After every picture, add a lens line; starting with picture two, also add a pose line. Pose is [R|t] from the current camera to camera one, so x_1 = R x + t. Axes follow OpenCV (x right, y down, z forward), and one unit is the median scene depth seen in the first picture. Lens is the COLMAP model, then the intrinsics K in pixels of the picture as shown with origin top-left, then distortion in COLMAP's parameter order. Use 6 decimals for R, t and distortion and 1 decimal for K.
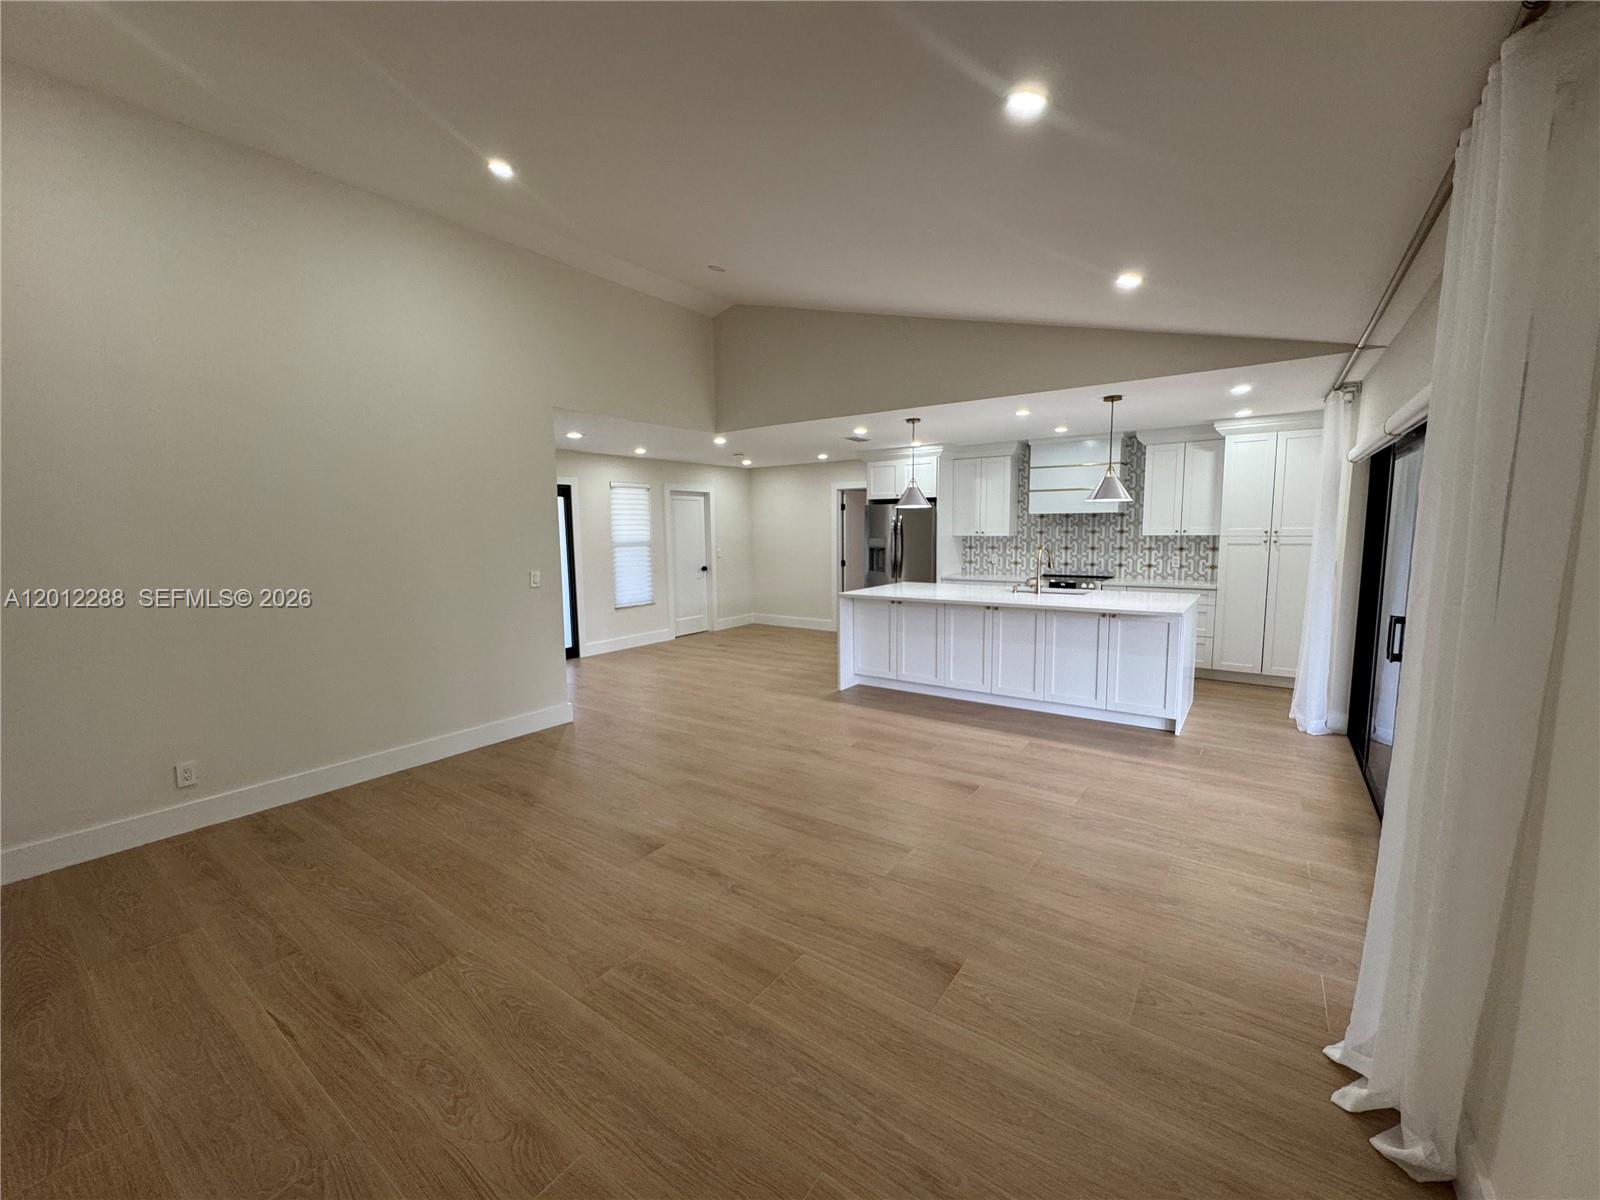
lens RADIAL K [[637.7, 0, 800.0], [0, 637.7, 600.0], [0, 0, 1]] dist [-0.001532, 0.000200]
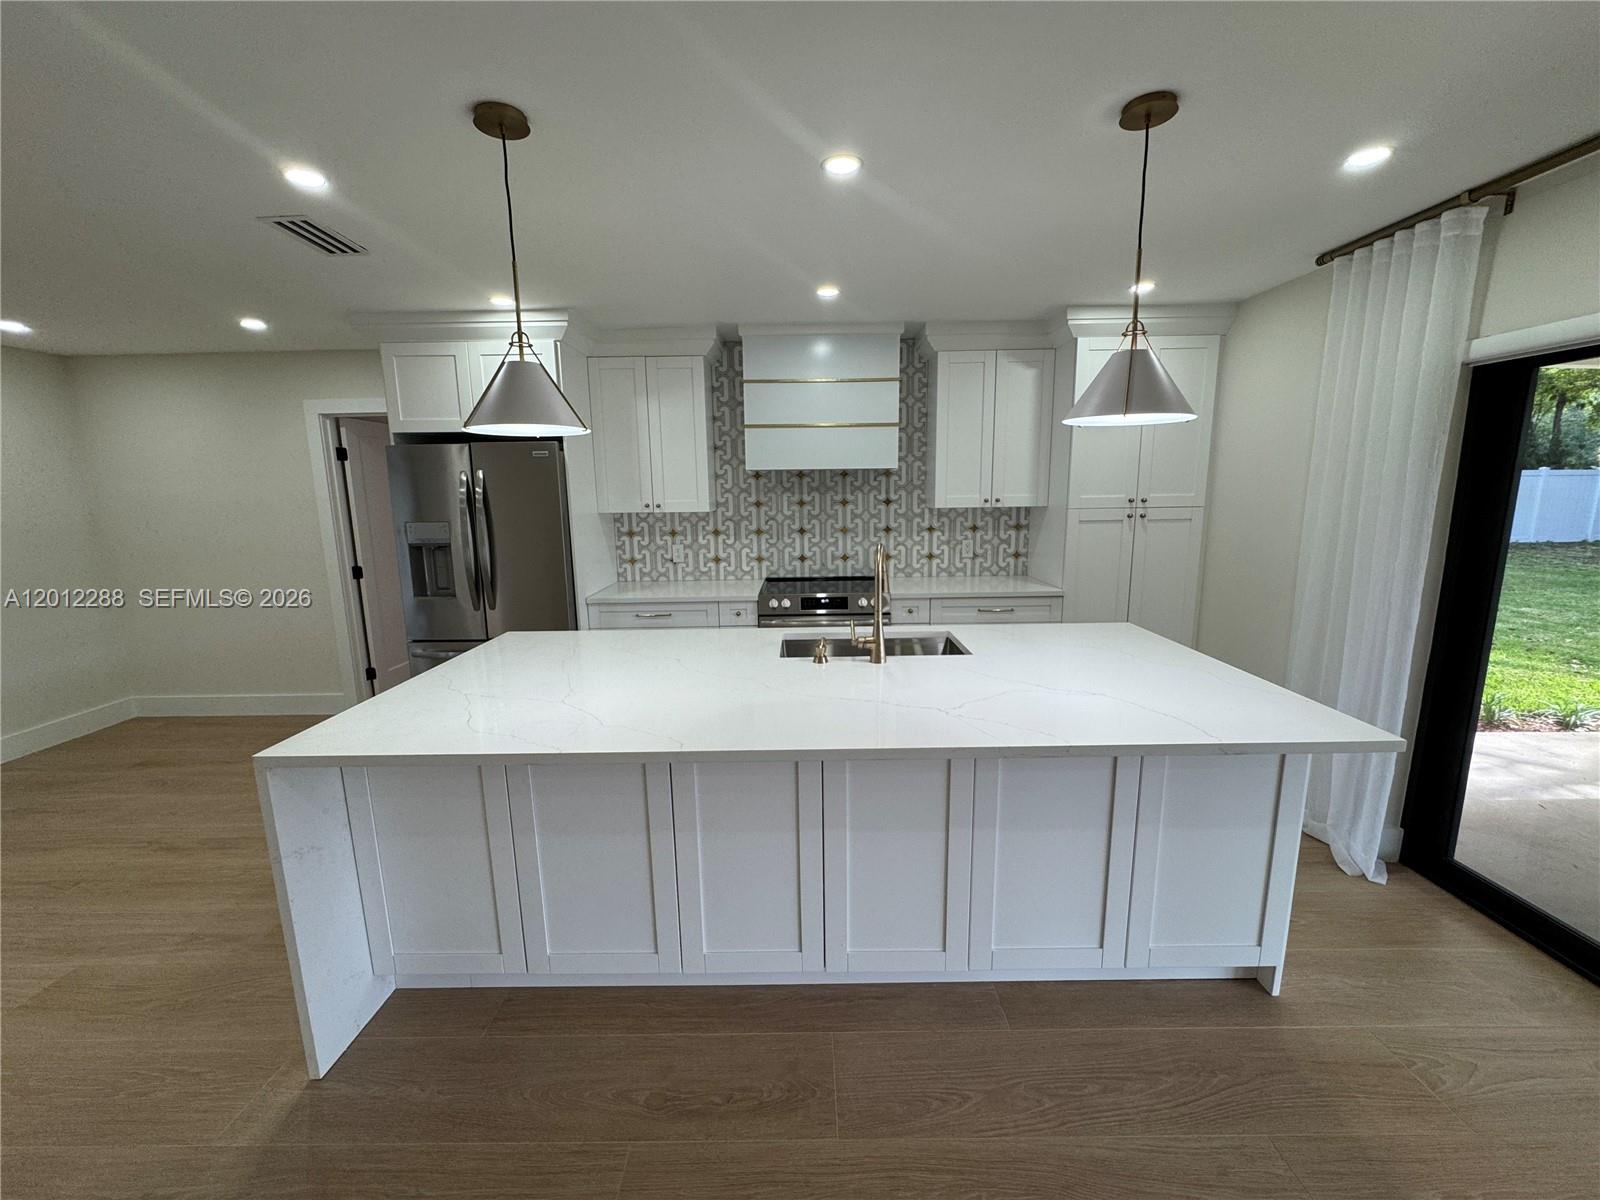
lens RADIAL K [[637.7, 0, 800.0], [0, 637.7, 600.0], [0, 0, 1]] dist [-0.001532, 0.000200]
pose [[0.813464, -0.102285, 0.572550, 0.080729], [0.071712, 0.994542, 0.075787, -0.064905], [-0.577177, -0.020591, 0.816359, 0.542054]]
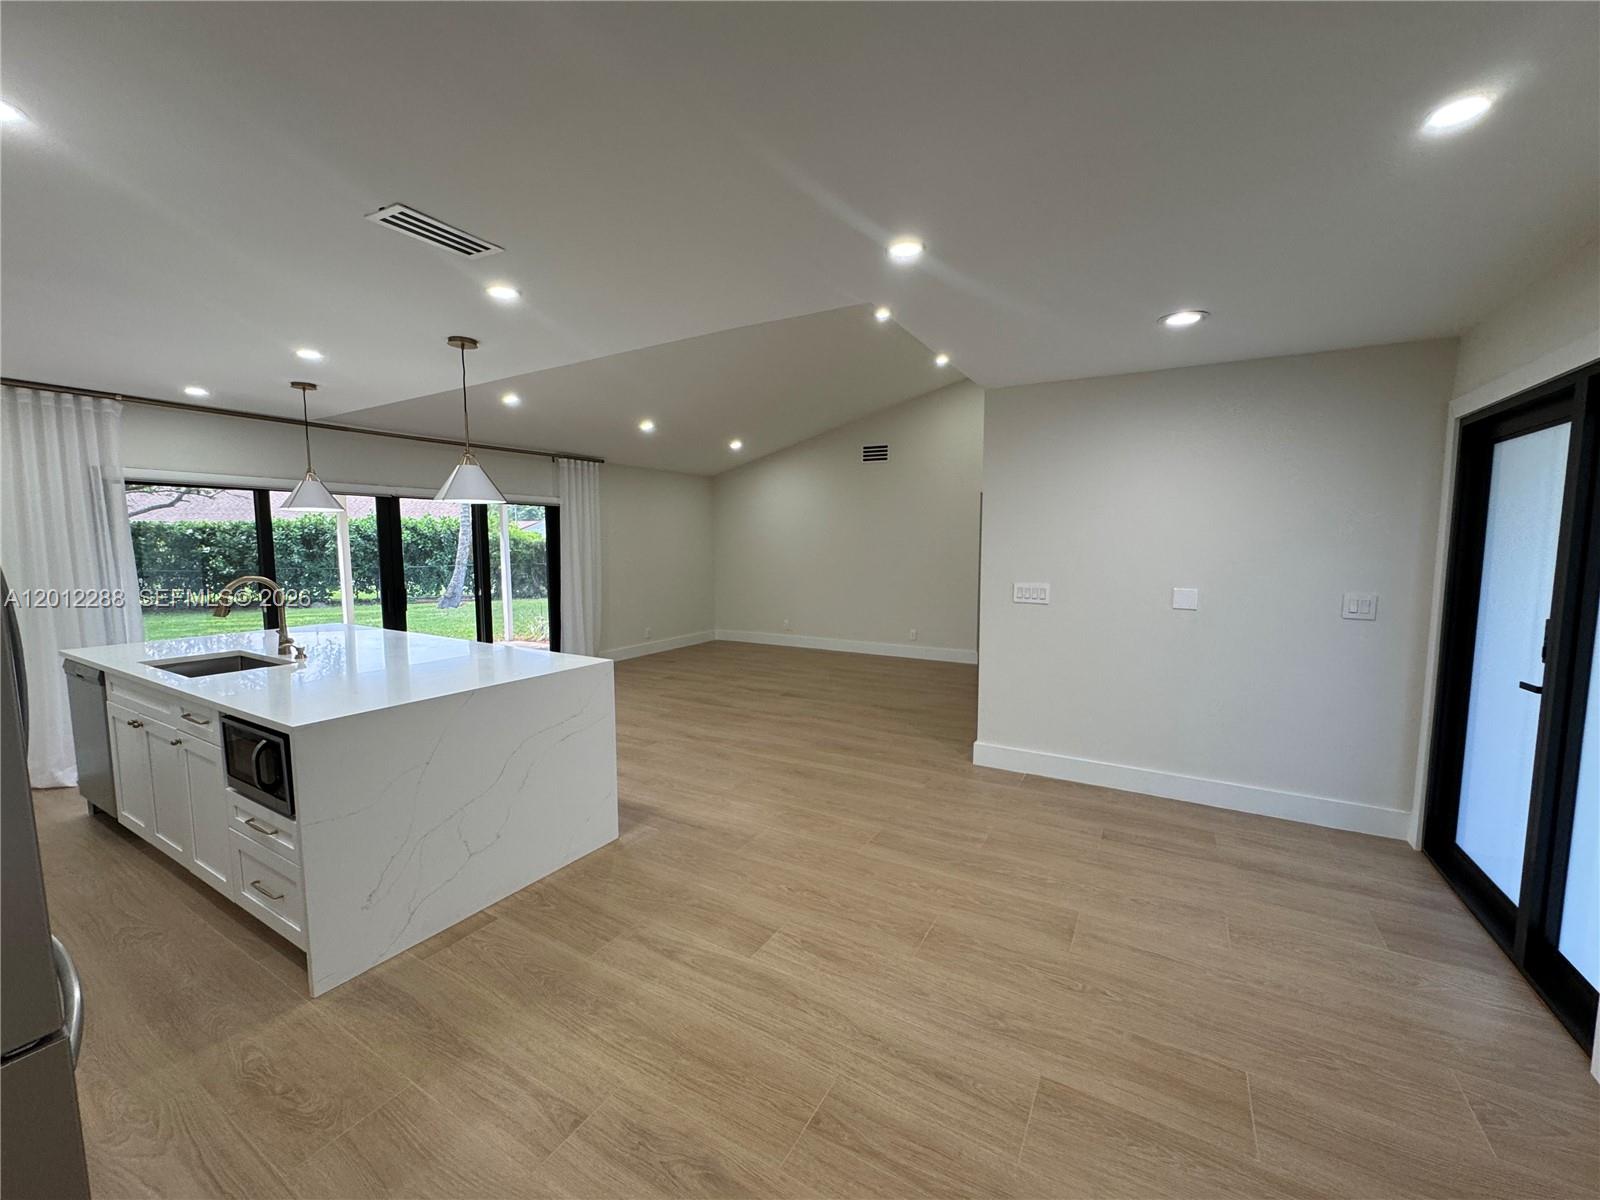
lens RADIAL K [[637.7, 0, 800.0], [0, 637.7, 600.0], [0, 0, 1]] dist [-0.001532, 0.000200]
pose [[-0.994920, 0.025762, -0.097313, -0.038831], [0.004919, 0.977987, 0.208609, -0.139695], [0.100545, 0.207070, -0.973146, 1.255758]]
